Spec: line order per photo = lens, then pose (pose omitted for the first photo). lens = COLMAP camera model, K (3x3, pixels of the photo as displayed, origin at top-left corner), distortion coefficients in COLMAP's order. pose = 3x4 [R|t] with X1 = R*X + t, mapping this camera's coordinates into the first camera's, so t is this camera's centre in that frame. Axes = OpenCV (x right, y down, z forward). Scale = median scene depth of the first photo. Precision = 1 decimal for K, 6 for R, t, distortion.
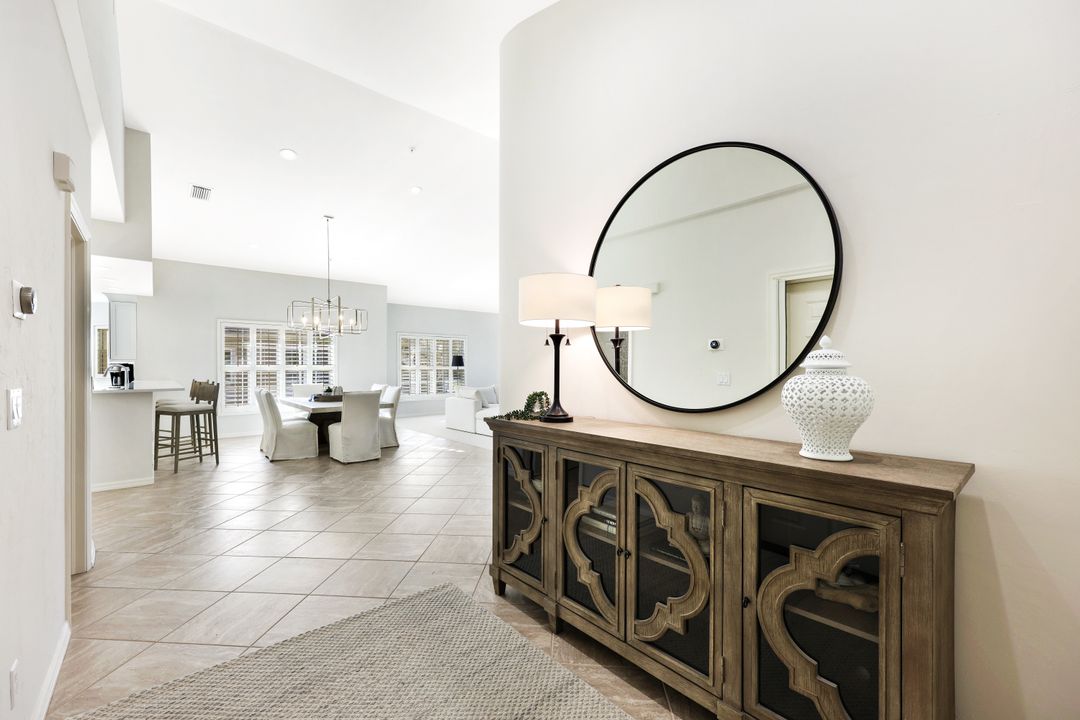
lens RADIAL K [[443.5, 0, 541.3], [0, 443.5, 367.1], [0, 0, 1]] dist [0.001559, 0.000364]
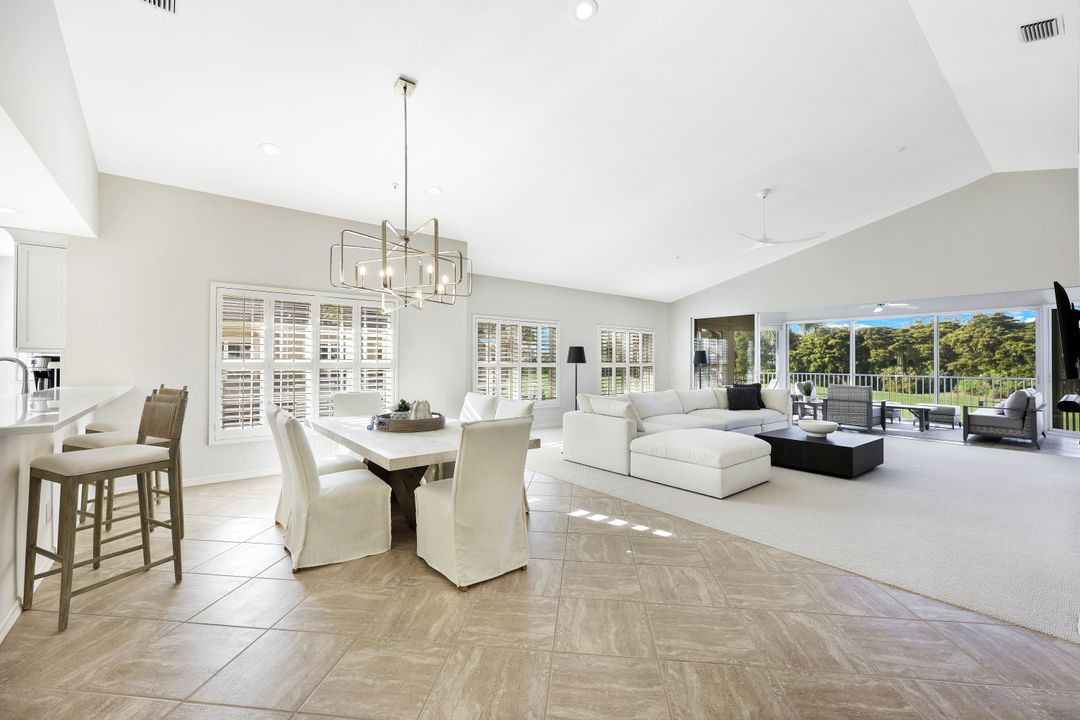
lens RADIAL K [[443.5, 0, 539.8], [0, 443.5, 356.8], [0, 0, 1]] dist [0.001559, 0.000364]
pose [[0.999055, 0.005425, -0.043132, -0.259489], [-0.006027, 0.999886, -0.013849, -0.002138], [0.043052, 0.014095, 0.998973, 0.421104]]
